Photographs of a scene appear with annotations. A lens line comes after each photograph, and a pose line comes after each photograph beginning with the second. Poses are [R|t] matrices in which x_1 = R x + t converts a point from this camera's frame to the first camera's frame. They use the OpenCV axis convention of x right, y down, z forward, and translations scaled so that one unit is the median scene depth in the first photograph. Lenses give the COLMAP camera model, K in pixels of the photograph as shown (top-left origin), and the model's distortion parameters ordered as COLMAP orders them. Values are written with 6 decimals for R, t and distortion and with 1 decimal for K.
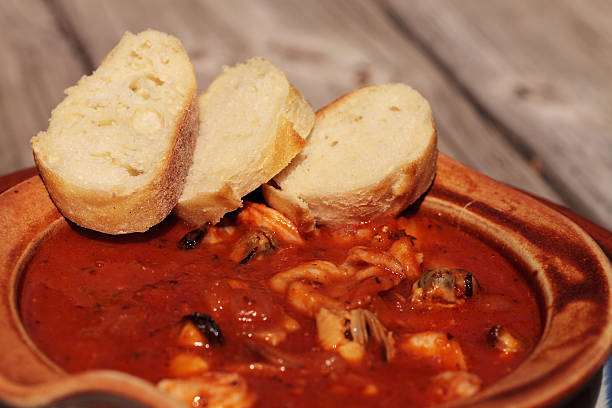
lens RADIAL K [[2545.7, 0, 306.0], [0, 2545.7, 204.0], [0, 0, 1]] dist [0.130372, 2.464991]
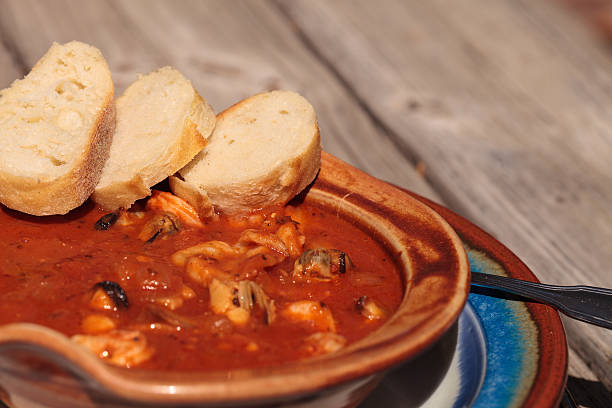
lens RADIAL K [[2545.7, 0, 306.0], [0, 2545.7, 204.0], [0, 0, 1]] dist [0.130372, 2.464991]
pose [[0.999813, 0.014408, 0.012863, 0.031356], [-0.014231, 0.999804, -0.013741, 0.020812], [-0.013059, 0.013555, 0.999823, -0.164896]]
